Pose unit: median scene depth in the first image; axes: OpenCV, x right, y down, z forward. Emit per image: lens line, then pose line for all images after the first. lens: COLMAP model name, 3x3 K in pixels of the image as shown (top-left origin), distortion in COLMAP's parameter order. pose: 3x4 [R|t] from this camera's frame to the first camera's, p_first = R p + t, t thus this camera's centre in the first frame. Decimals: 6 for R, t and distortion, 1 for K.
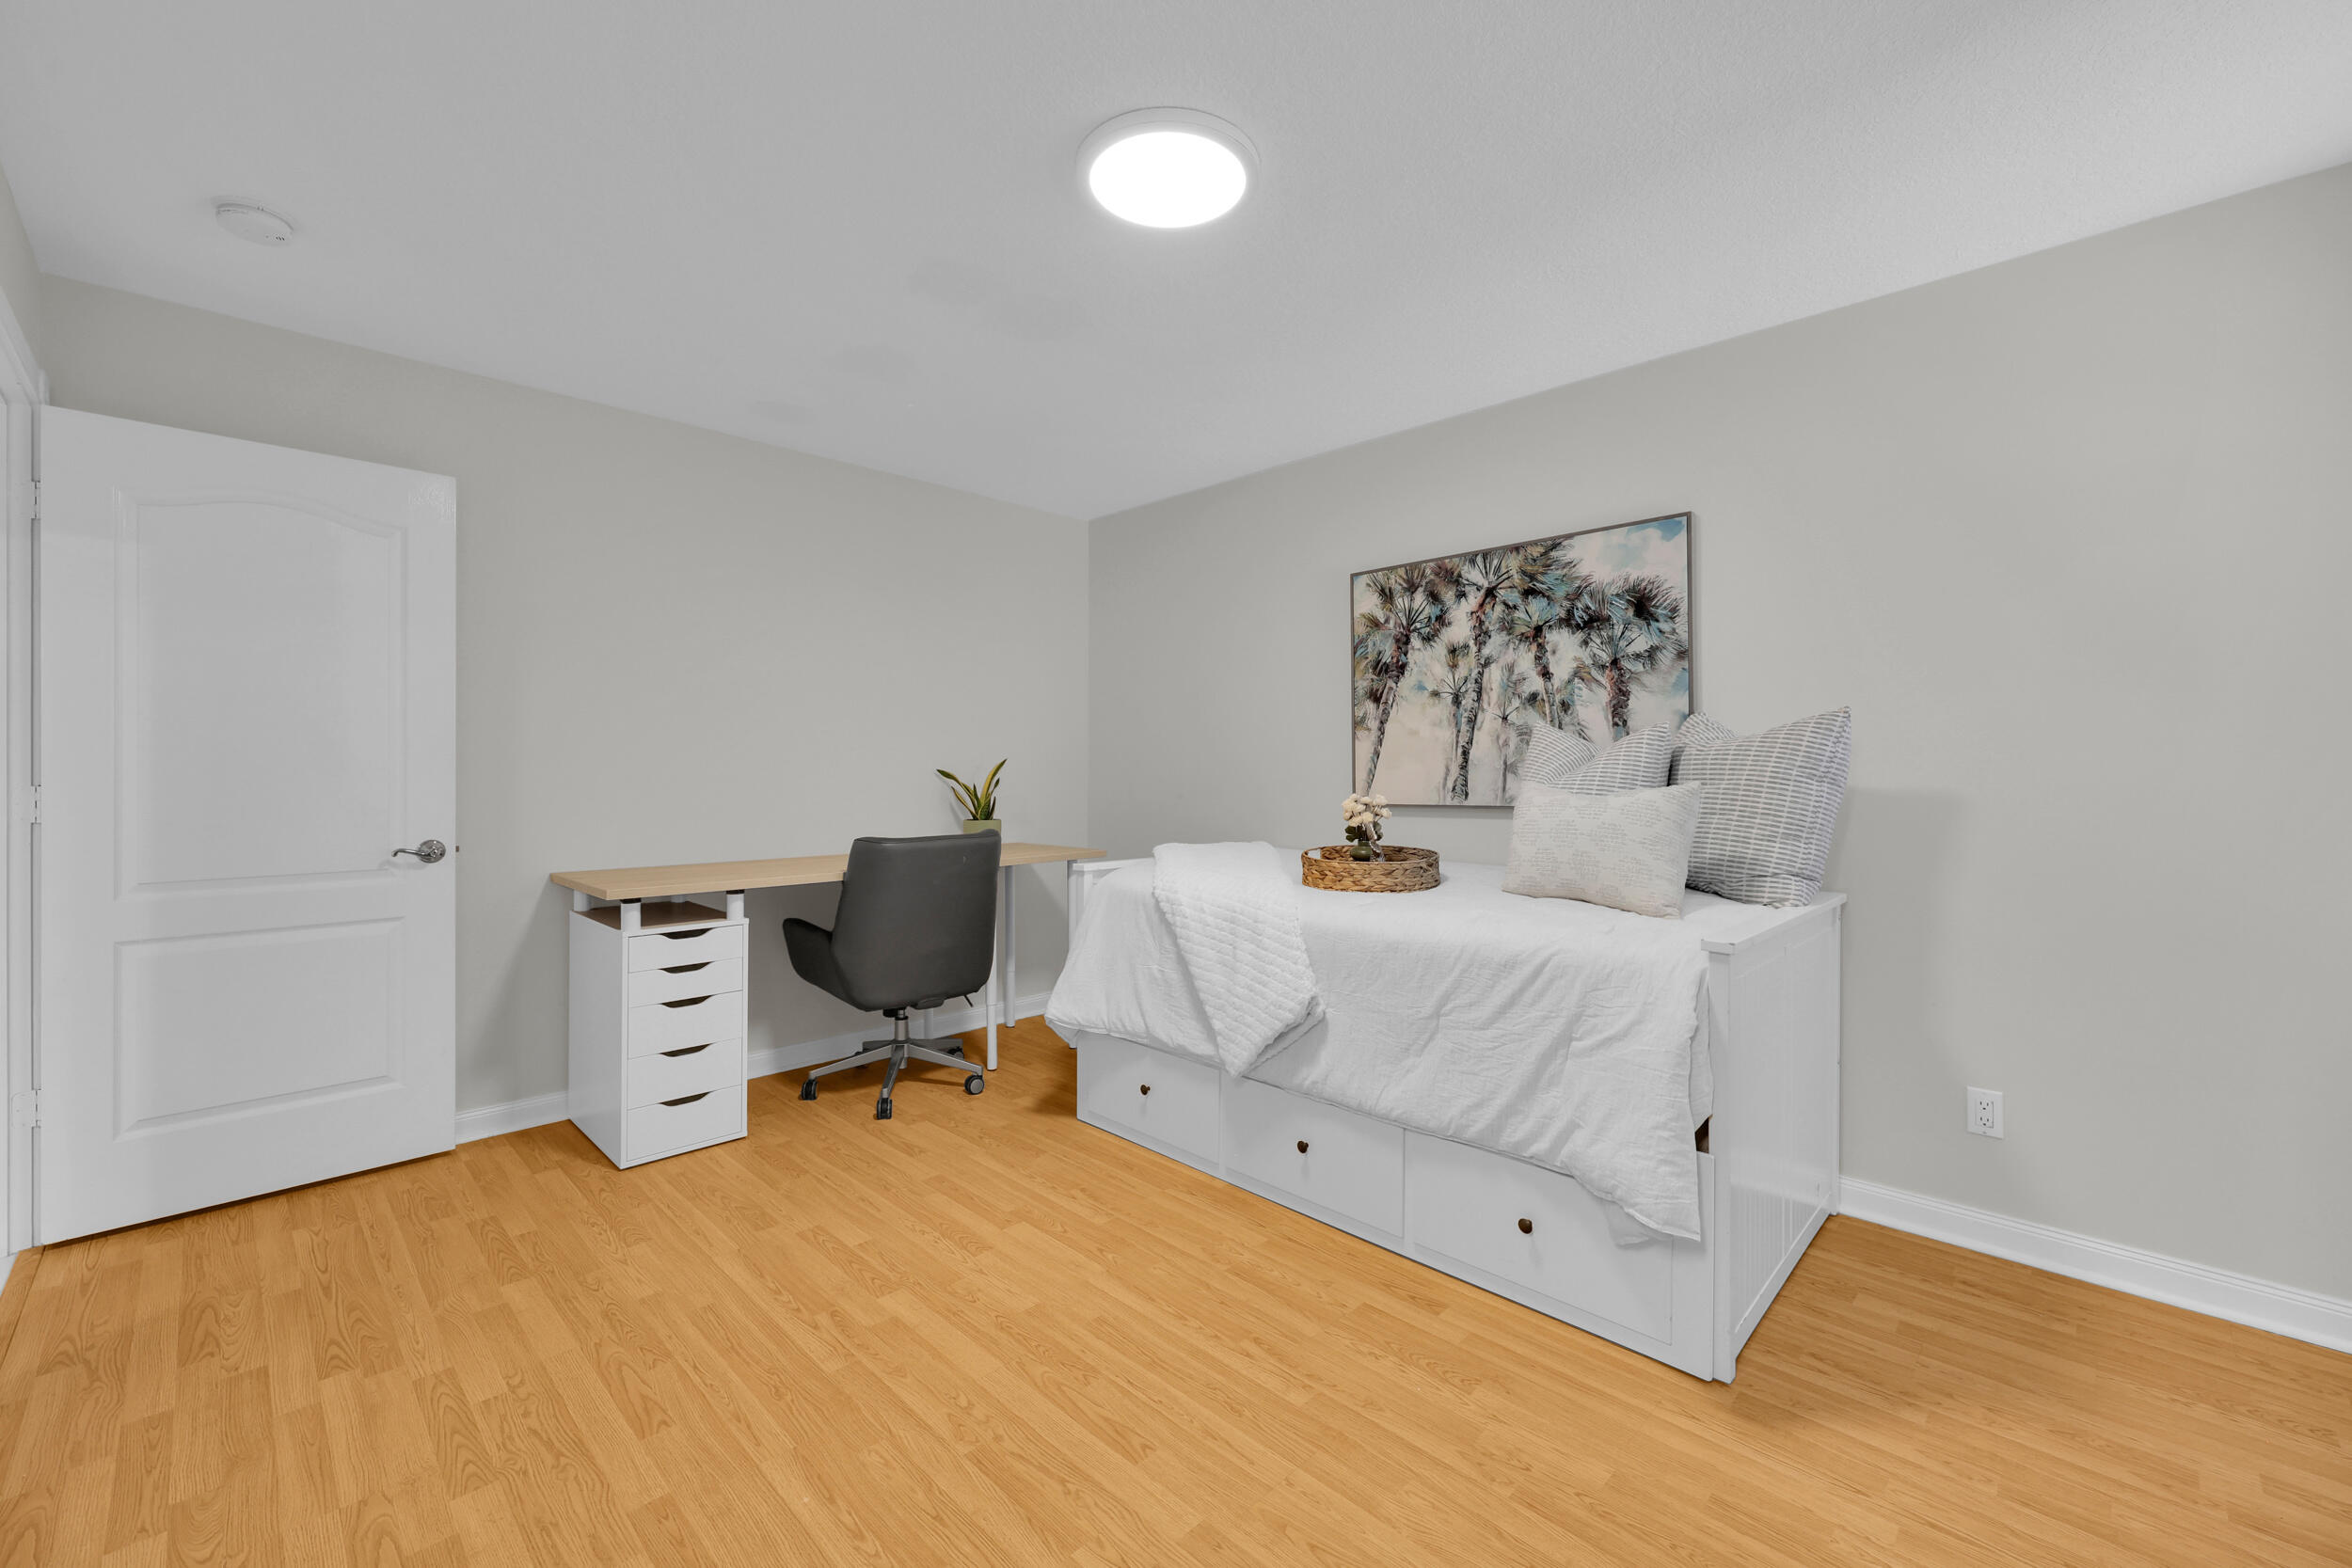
lens RADIAL K [[954.1, 0, 1176.6], [0, 954.1, 780.5], [0, 0, 1]] dist [-0.000700, 0.000067]
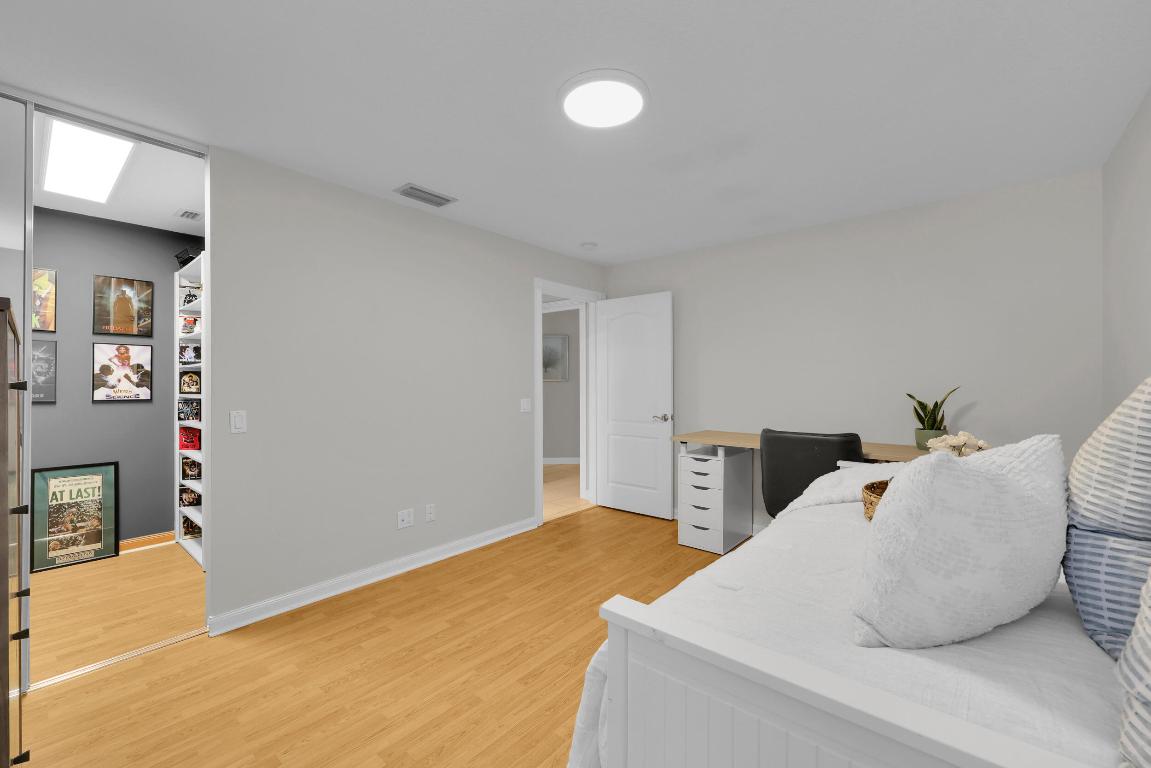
lens RADIAL K [[469.1, 0, 573.9], [0, 469.1, 378.3], [0, 0, 1]] dist [0.000416, 0.000098]
pose [[0.075396, -0.009680, -0.997107, 0.629405], [-0.015036, 0.999828, -0.010843, -0.027732], [0.997040, 0.015810, 0.075237, 0.556341]]
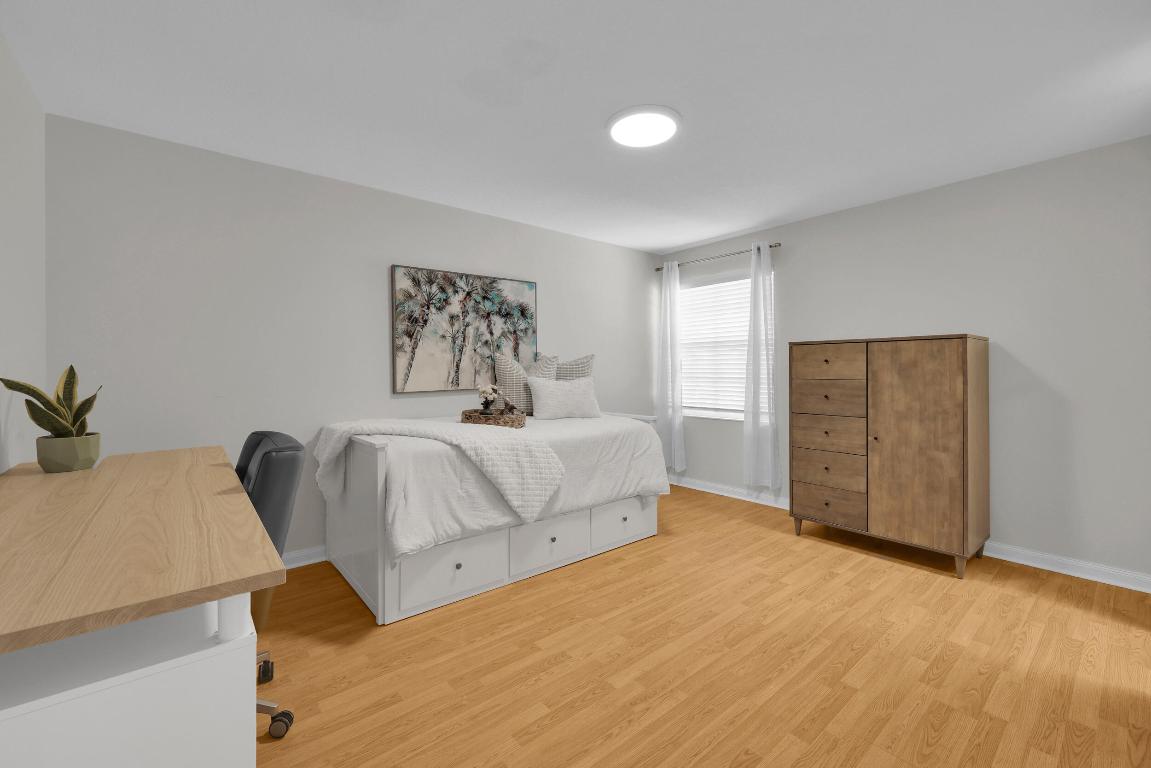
lens RADIAL K [[469.1, 0, 573.9], [0, 469.1, 378.3], [0, 0, 1]] dist [0.000416, 0.000098]
pose [[0.100047, -0.018434, 0.994812, -0.789789], [0.018553, 0.999689, 0.016658, -0.013123], [-0.994810, 0.016790, 0.100358, 0.684465]]
